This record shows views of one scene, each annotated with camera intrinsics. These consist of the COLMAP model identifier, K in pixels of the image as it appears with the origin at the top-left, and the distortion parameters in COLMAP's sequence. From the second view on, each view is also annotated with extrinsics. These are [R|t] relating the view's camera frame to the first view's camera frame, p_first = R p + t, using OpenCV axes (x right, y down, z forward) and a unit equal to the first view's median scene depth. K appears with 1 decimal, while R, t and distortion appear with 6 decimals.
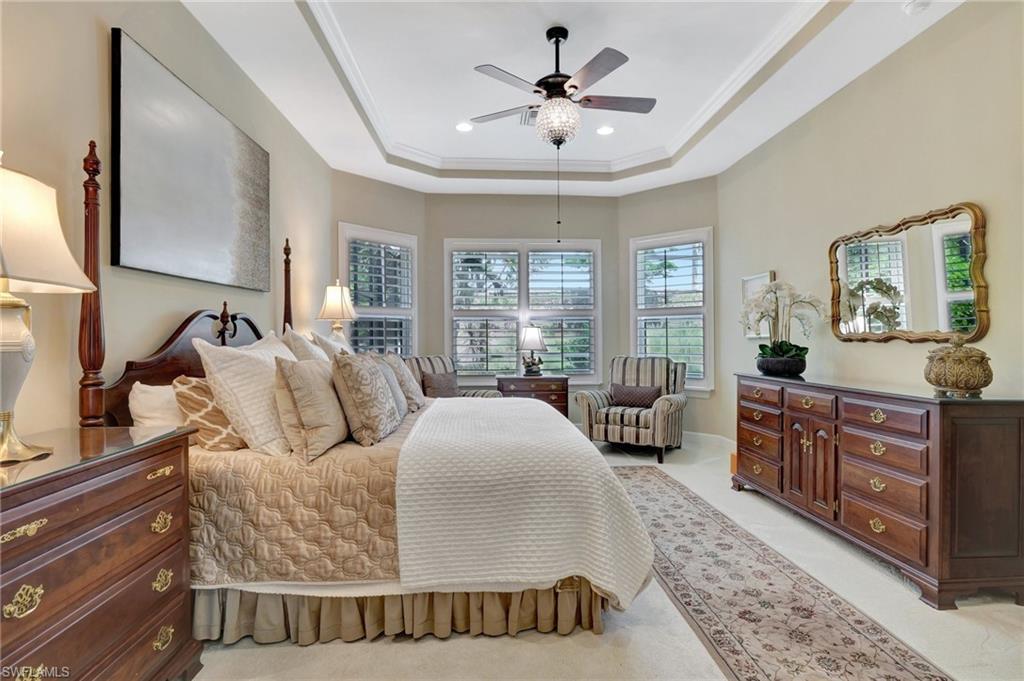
lens RADIAL K [[498.8, 0, 508.6], [0, 498.8, 338.8], [0, 0, 1]] dist [-0.009051, -0.000786]
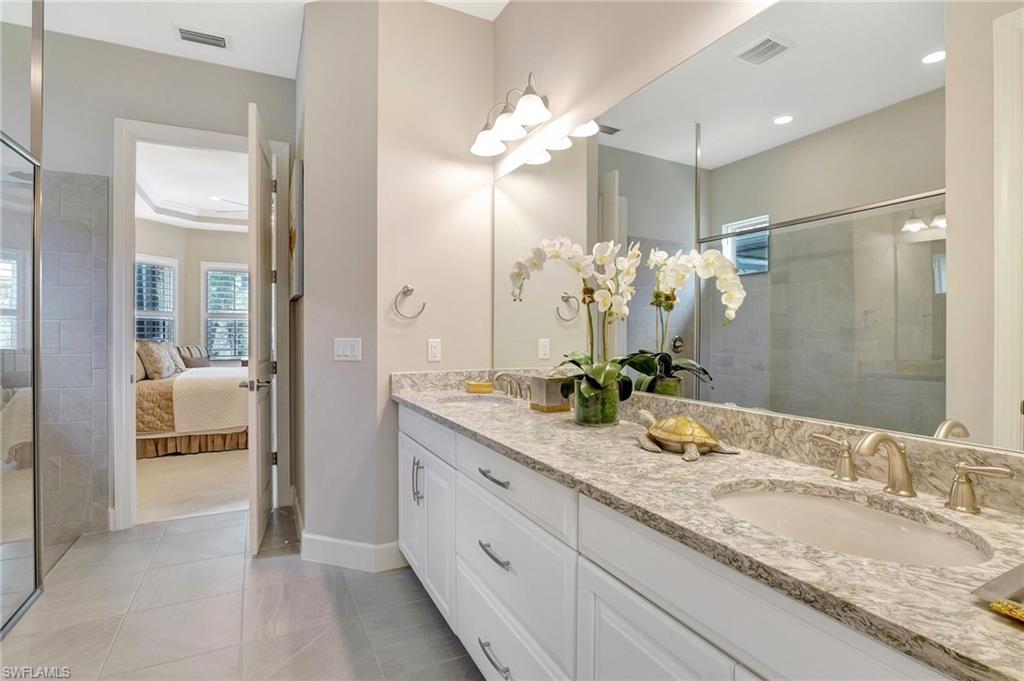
lens RADIAL K [[498.8, 0, 508.6], [0, 498.8, 338.8], [0, 0, 1]] dist [-0.009051, -0.000786]
pose [[0.914061, 0.003296, 0.405564, 0.288500], [-0.003917, 0.999992, 0.000700, 0.019681], [-0.405559, -0.002228, 0.914066, -1.883269]]
